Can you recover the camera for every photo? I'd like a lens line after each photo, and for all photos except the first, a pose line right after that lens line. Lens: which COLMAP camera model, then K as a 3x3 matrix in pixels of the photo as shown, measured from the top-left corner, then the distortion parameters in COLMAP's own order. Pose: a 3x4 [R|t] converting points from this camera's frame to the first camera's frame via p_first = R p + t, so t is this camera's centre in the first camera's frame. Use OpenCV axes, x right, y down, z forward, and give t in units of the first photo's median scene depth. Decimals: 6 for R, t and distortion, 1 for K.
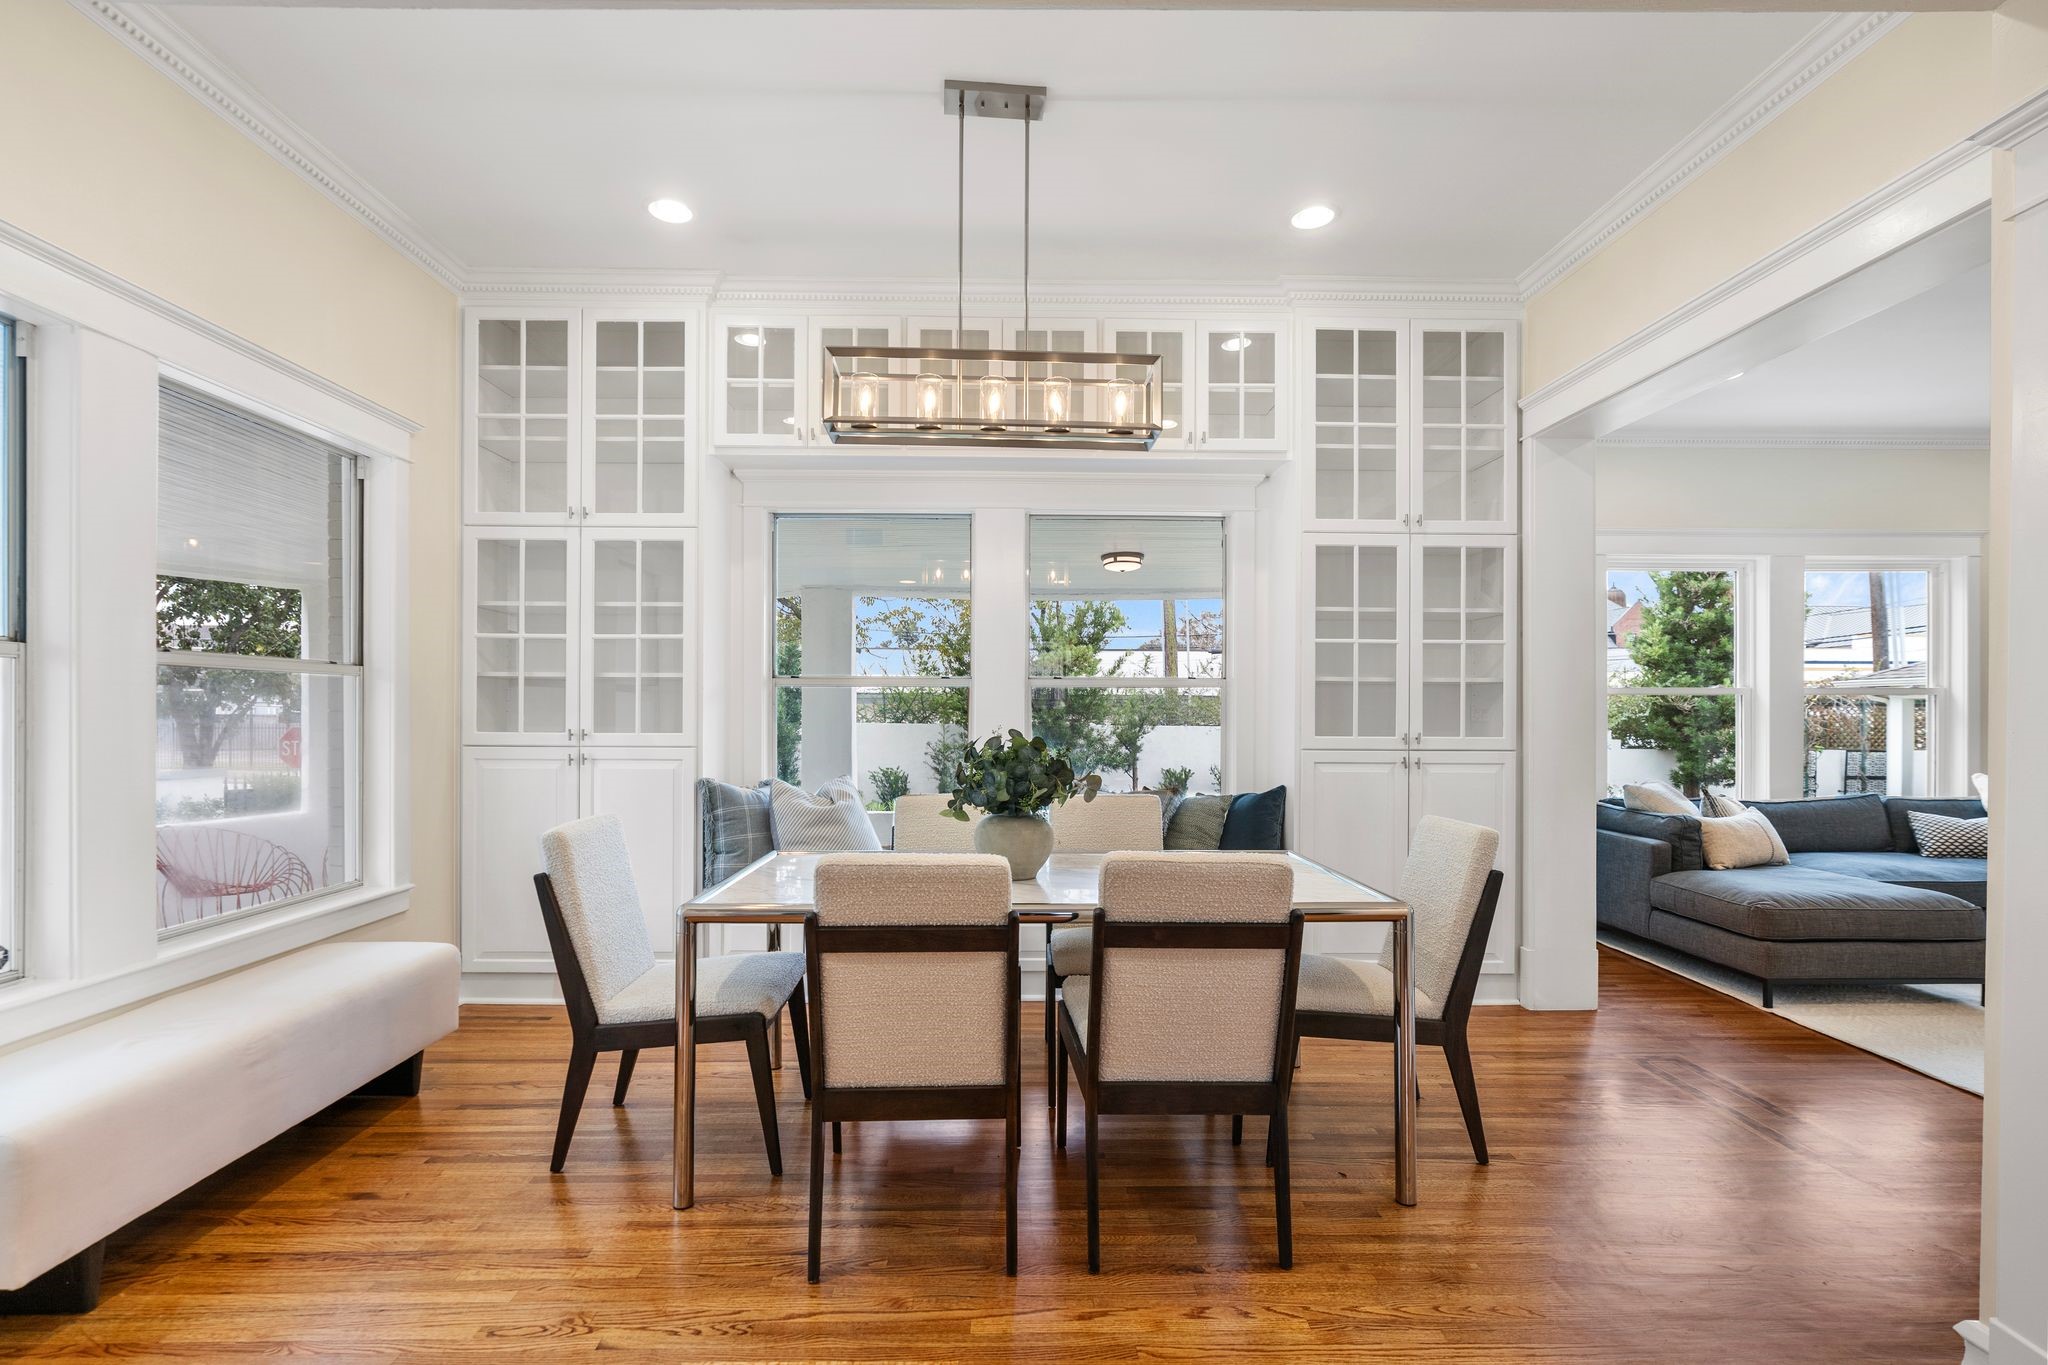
lens RADIAL K [[936.3, 0, 1019.1], [0, 936.3, 709.3], [0, 0, 1]] dist [-0.000066, -0.000019]
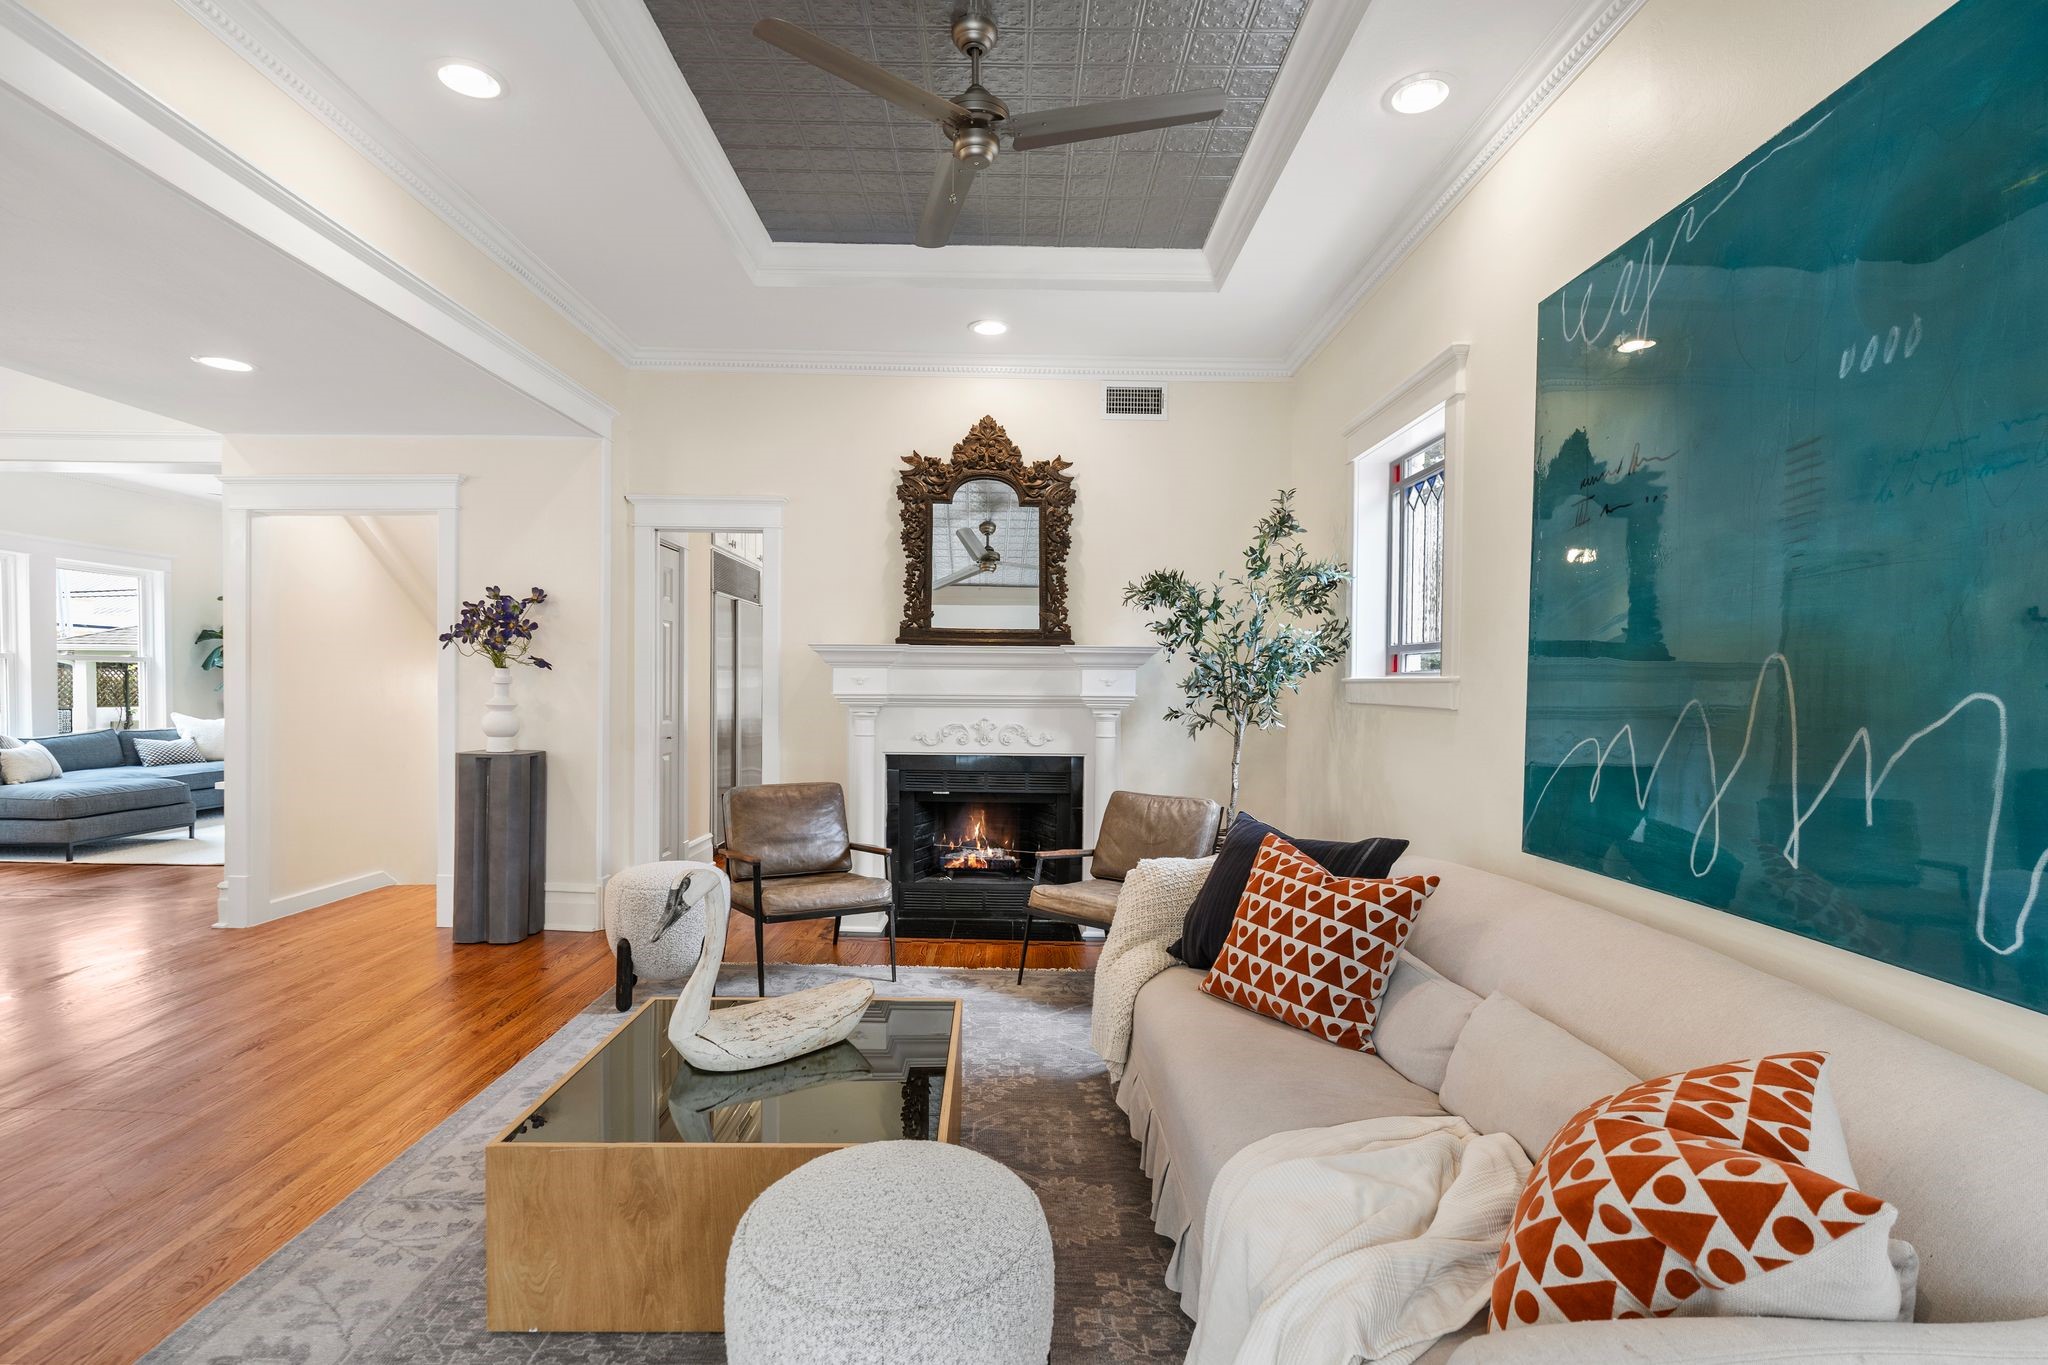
lens RADIAL K [[935.9, 0, 1015.4], [0, 935.9, 692.0], [0, 0, 1]] dist [-0.001011, 0.000020]
pose [[0.015187, -0.020340, 0.999678, -0.560035], [-0.014352, 0.999686, 0.020558, -0.018638], [-0.999782, -0.014659, 0.014891, -0.464152]]
